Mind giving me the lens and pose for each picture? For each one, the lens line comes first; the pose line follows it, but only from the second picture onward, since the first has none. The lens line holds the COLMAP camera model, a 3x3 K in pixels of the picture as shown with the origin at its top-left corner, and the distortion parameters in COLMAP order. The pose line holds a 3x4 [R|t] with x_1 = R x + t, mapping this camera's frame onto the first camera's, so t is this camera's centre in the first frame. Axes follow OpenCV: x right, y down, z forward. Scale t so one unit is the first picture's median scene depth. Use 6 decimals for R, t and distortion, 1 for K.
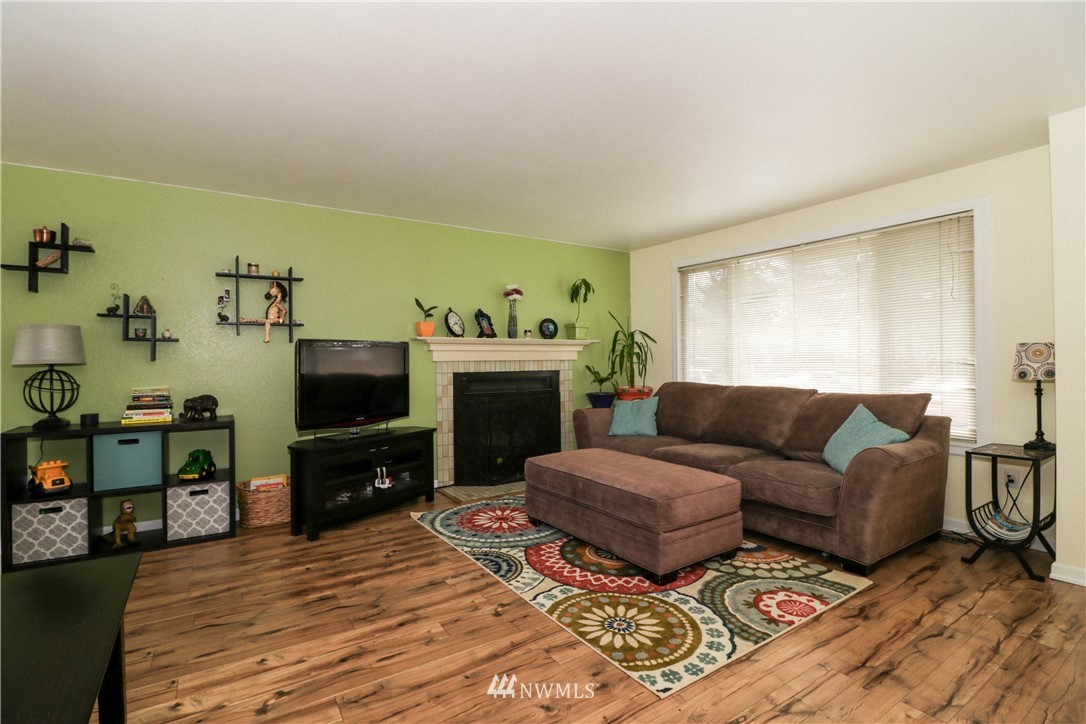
lens RADIAL K [[510.3, 0, 491.7], [0, 510.3, 357.9], [0, 0, 1]] dist [-0.001784, -0.009145]
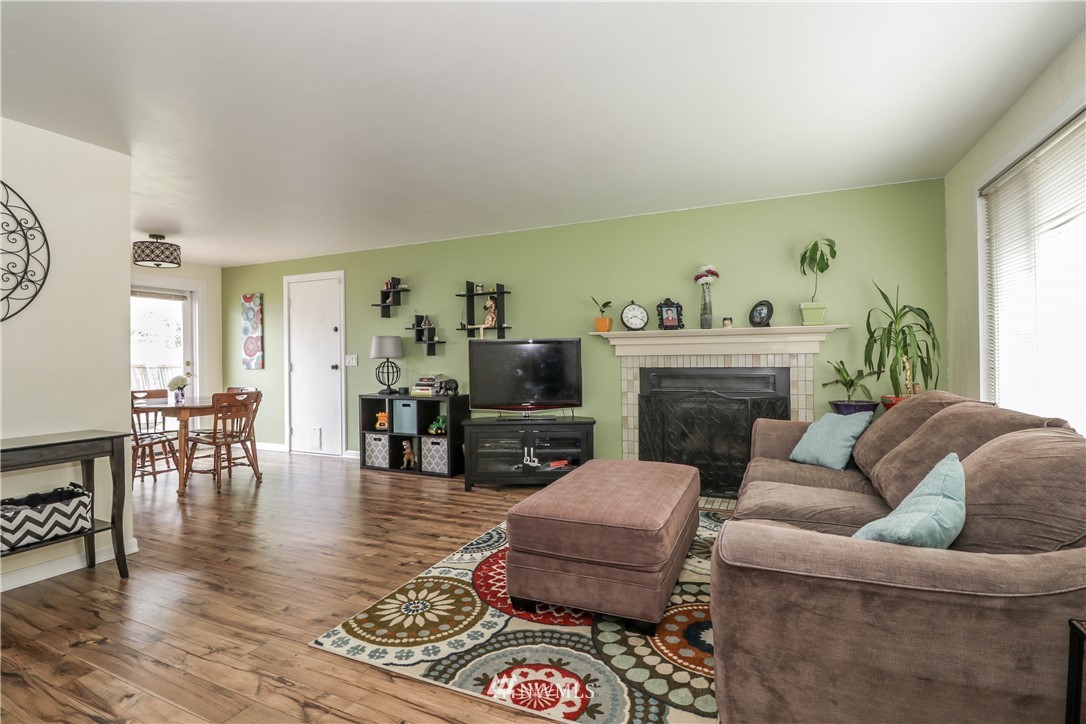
lens RADIAL K [[510.3, 0, 541.5], [0, 510.3, 359.2], [0, 0, 1]] dist [-0.001784, -0.009145]
pose [[0.553805, 0.005512, -0.832628, 1.027532], [0.010347, 0.999855, 0.013500, -0.002852], [0.832582, -0.016092, 0.553667, 0.512778]]
